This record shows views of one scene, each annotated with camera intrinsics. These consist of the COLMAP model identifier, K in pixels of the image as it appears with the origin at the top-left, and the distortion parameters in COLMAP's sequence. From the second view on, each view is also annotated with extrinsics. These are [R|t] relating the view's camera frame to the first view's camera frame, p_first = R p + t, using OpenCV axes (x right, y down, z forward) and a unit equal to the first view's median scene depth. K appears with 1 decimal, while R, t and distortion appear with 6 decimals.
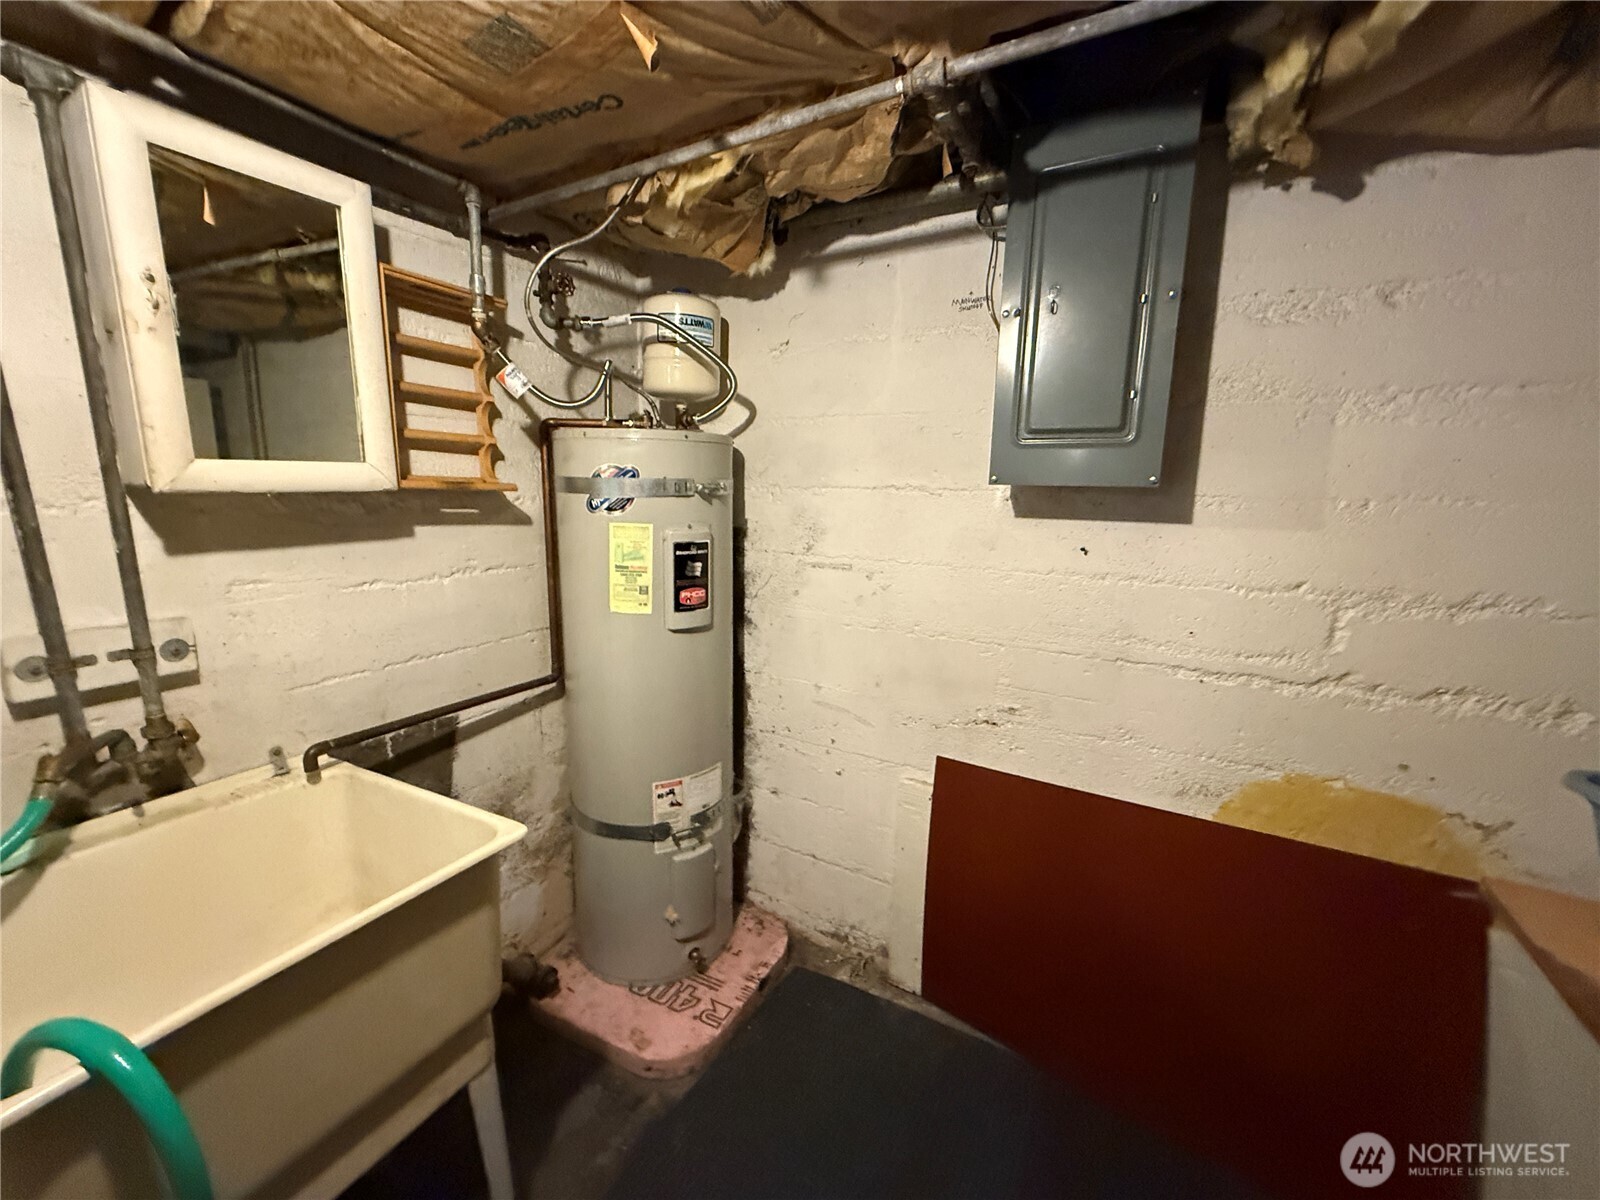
lens RADIAL K [[637.1, 0, 800.0], [0, 637.1, 600.0], [0, 0, 1]] dist [0.001479, 0.000221]
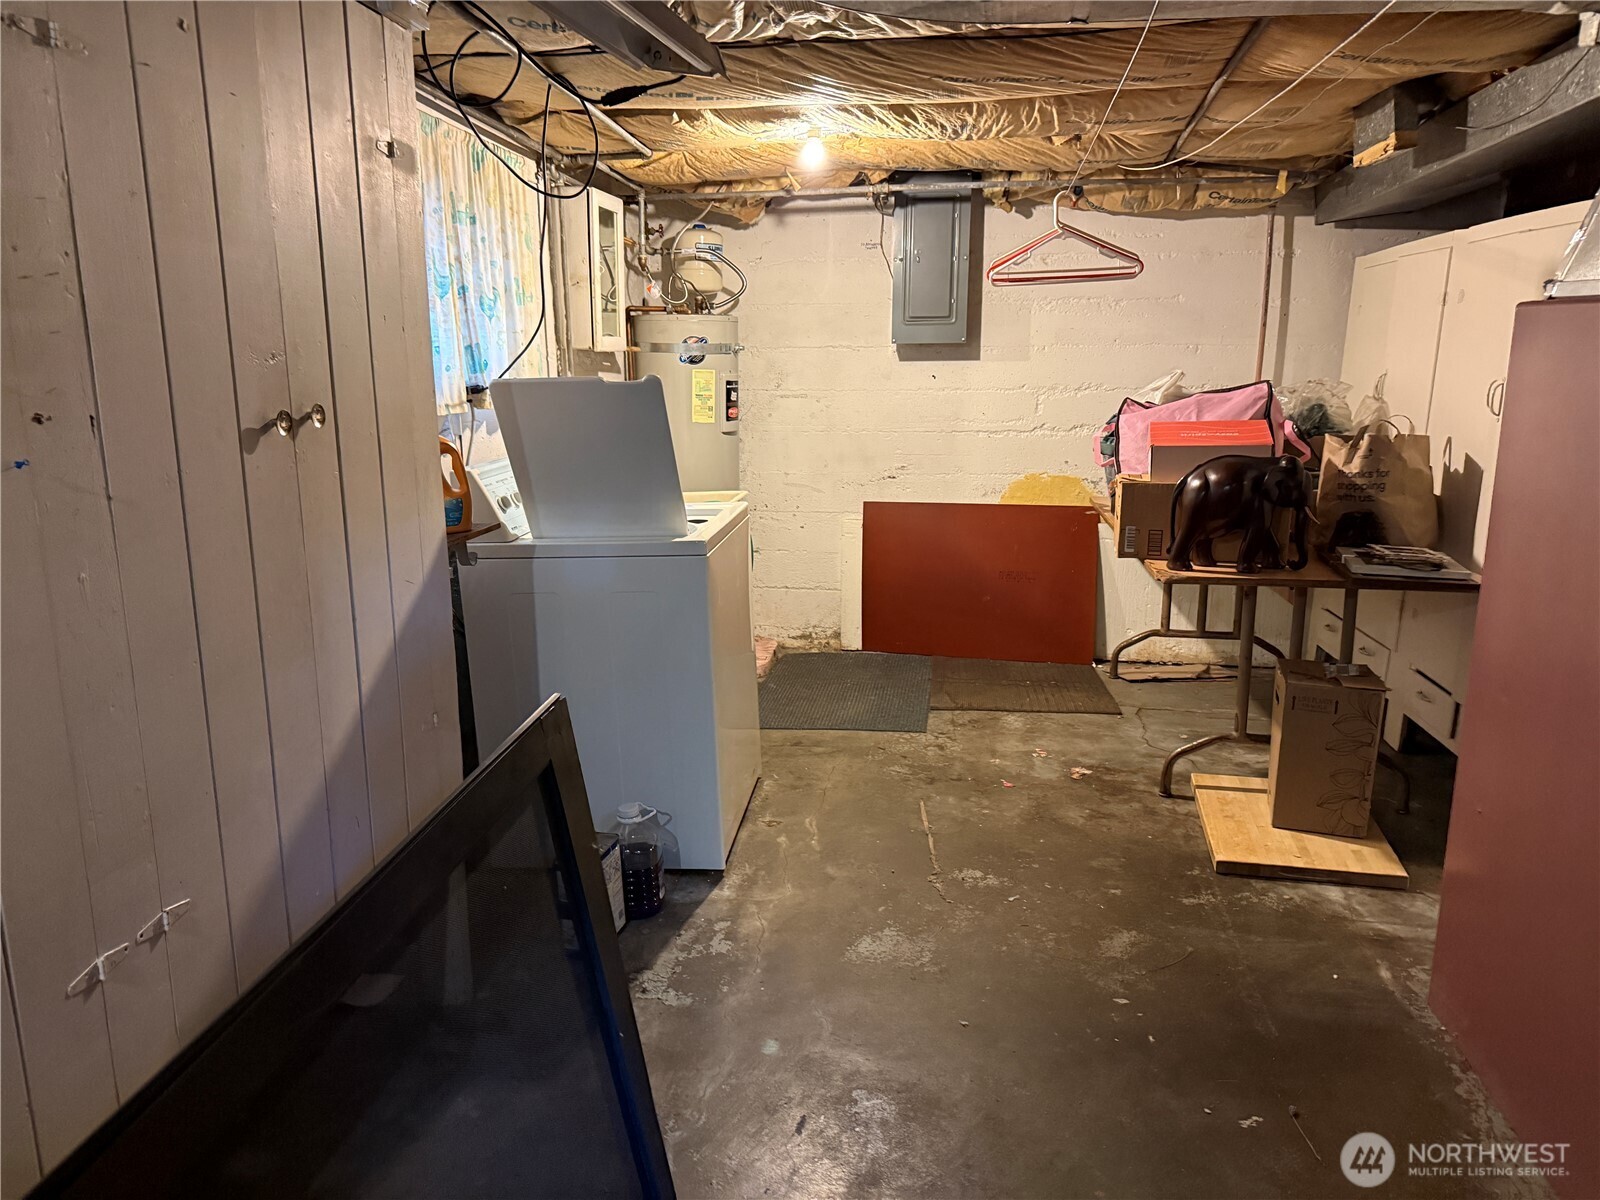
lens RADIAL K [[1120.0, 0, 800.0], [0, 1120.0, 600.0], [0, 0, 1]] dist [0.118210, 0.000073]
pose [[0.923336, -0.098628, 0.371112, -1.192143], [0.085710, 0.995004, 0.051187, 0.362618], [-0.374306, -0.015455, 0.927176, -1.919632]]
